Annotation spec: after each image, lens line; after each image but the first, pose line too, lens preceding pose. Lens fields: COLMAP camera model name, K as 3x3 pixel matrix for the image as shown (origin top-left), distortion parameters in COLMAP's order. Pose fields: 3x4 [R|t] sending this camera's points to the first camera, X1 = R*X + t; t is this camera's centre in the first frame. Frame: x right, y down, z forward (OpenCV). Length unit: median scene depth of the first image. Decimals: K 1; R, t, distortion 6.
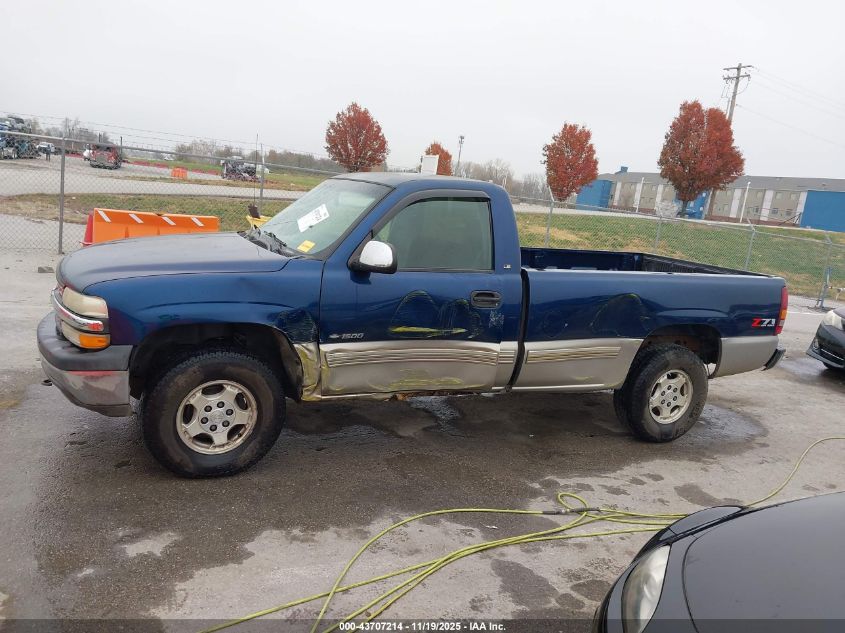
lens RADIAL K [[635.5, 0, 423.8], [0, 635.5, 321.4], [0, 0, 1]] dist [0.088487, -0.143622]
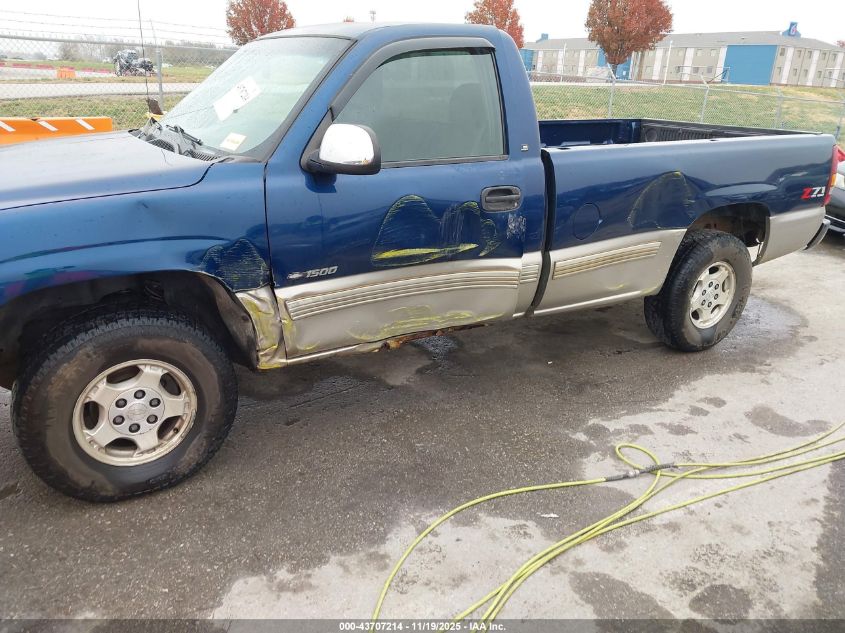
lens RADIAL K [[637.3, 0, 426.7], [0, 637.3, 316.2], [0, 0, 1]] dist [0.014407, 0.004456]
pose [[0.989599, -0.108846, 0.094054, -0.064186], [0.092036, 0.981556, 0.167562, -0.031364], [-0.110558, -0.157163, 0.981365, 0.283940]]
